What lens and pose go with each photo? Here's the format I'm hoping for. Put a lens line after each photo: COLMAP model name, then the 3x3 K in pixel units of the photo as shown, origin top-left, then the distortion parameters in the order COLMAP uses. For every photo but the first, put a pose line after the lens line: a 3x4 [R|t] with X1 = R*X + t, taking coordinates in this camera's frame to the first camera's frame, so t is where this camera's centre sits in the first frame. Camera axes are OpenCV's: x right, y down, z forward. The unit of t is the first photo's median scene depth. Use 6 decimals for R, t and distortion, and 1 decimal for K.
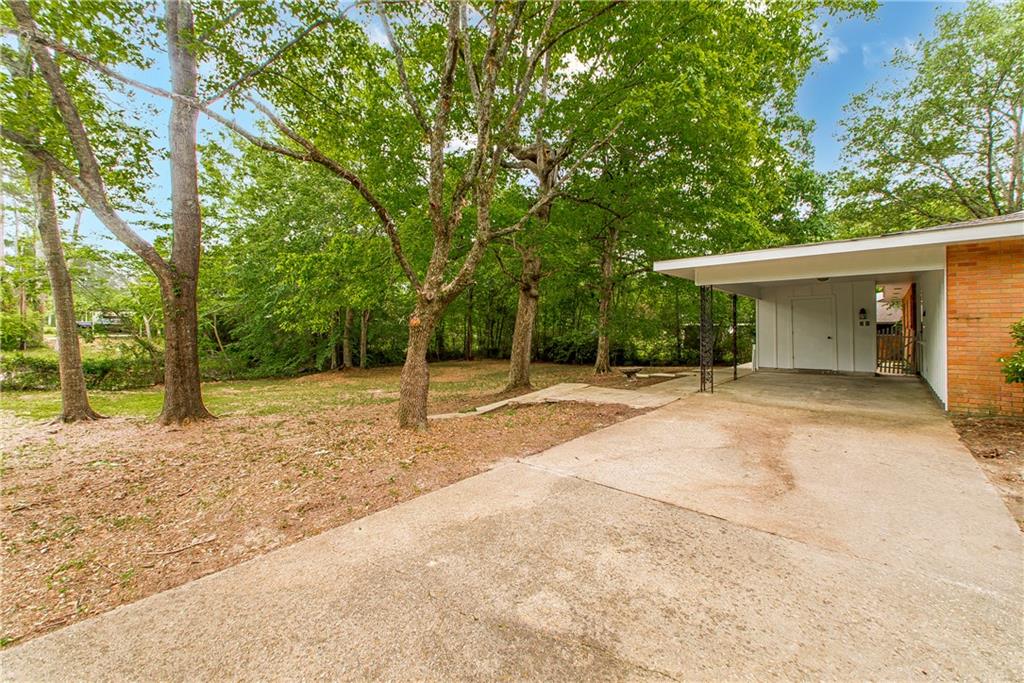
lens RADIAL K [[420.1, 0, 488.1], [0, 420.1, 326.0], [0, 0, 1]] dist [0.012641, -0.002501]
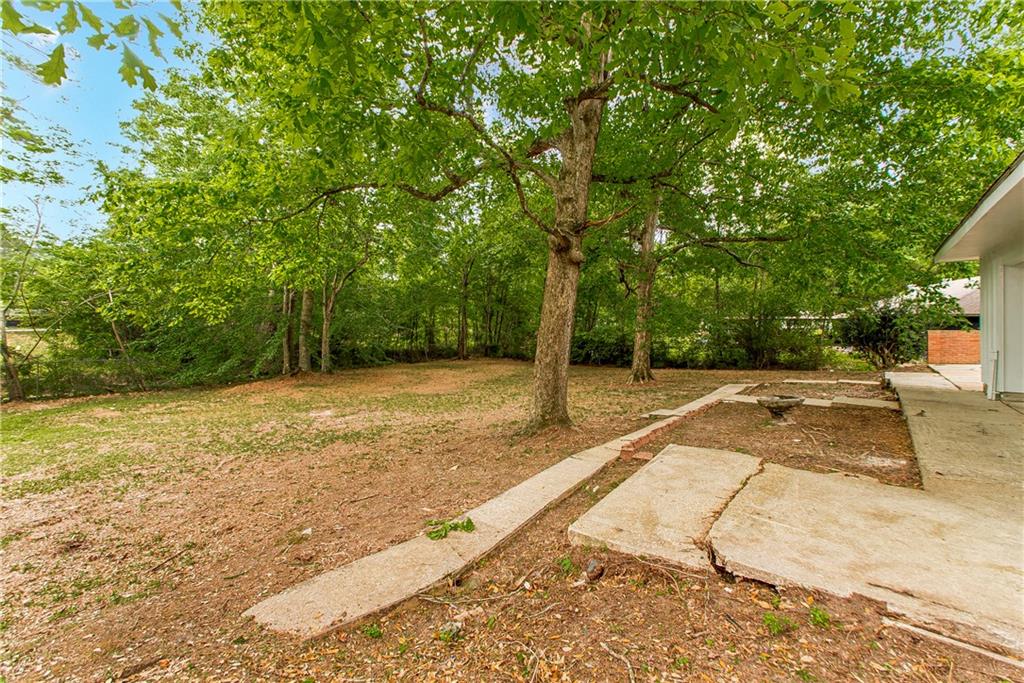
lens RADIAL K [[420.1, 0, 519.0], [0, 420.1, 323.8], [0, 0, 1]] dist [0.012641, -0.002501]
pose [[0.996532, 0.001578, 0.083193, -0.008129], [-0.002358, 0.999954, 0.009272, 0.003826], [-0.083175, -0.009436, 0.996490, 0.274315]]
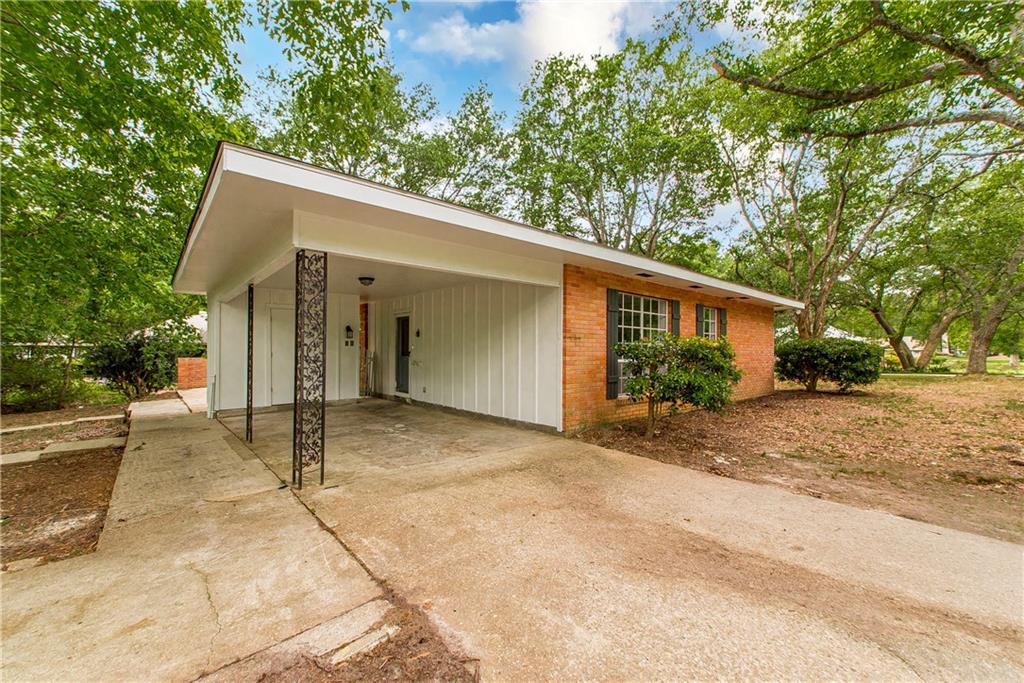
lens RADIAL K [[420.1, 0, 509.1], [0, 420.1, 344.5], [0, 0, 1]] dist [0.012641, -0.002501]
pose [[0.081326, 0.014944, 0.996576, 0.028536], [-0.005933, 0.999877, -0.014509, 0.003351], [-0.996670, -0.004733, 0.081405, 0.278361]]
